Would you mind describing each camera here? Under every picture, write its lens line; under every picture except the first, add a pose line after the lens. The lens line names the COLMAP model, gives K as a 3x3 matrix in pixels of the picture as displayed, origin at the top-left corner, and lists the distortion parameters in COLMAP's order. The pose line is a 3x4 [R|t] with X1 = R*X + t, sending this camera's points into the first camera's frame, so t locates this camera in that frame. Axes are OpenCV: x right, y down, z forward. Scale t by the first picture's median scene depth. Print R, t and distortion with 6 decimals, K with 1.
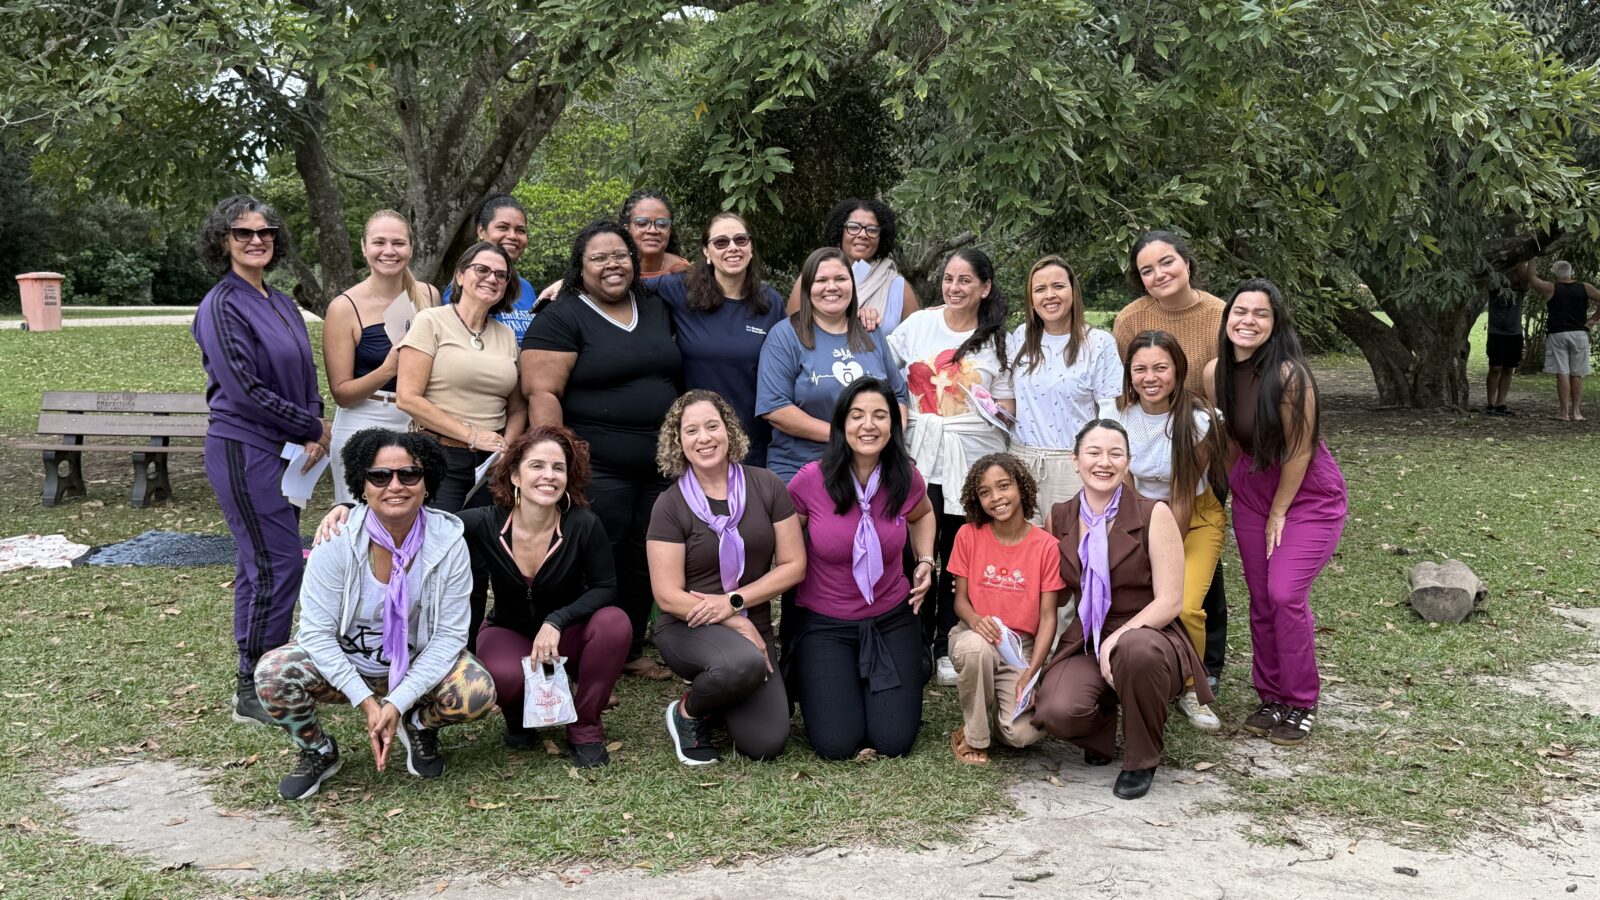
lens RADIAL K [[1703.5, 0, 755.2], [0, 1703.5, 439.3], [0, 0, 1]] dist [0.169334, -0.487541]
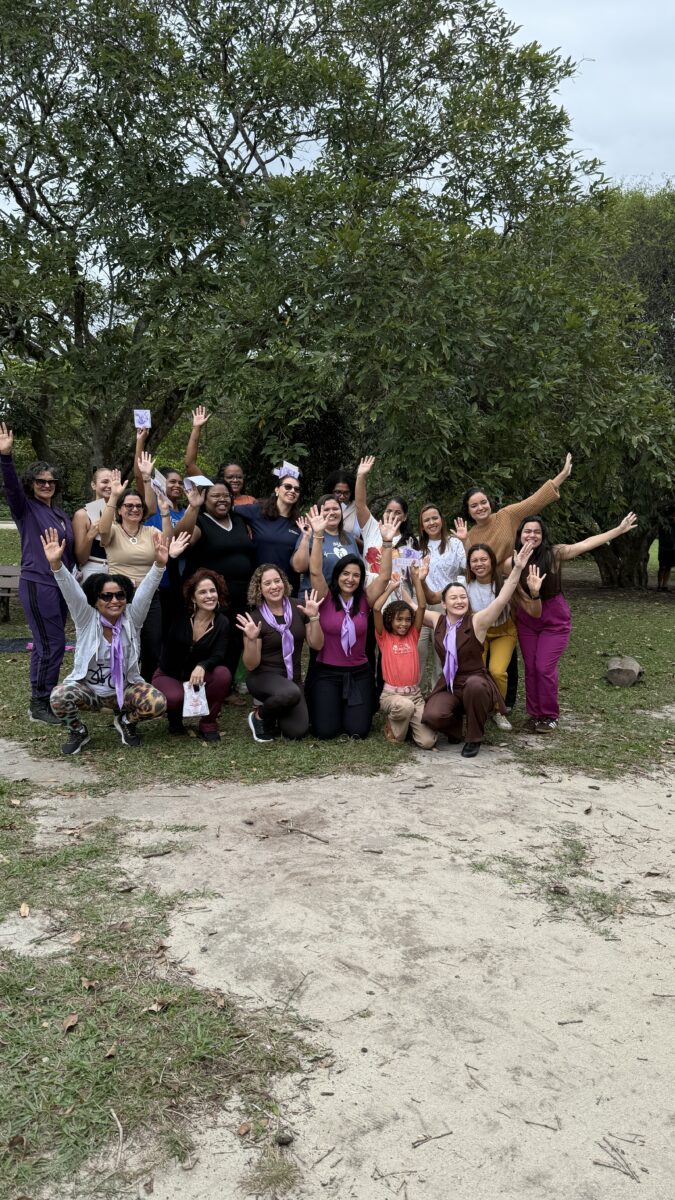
lens RADIAL K [[936.5, 0, 337.5], [0, 936.5, 600.0], [0, 0, 1]] dist [0.069314, 0.000142]
pose [[0.997315, 0.017271, 0.071163, -0.023641], [-0.017245, 0.999851, -0.000970, 0.015021], [-0.071169, -0.000260, 0.997464, -0.114411]]
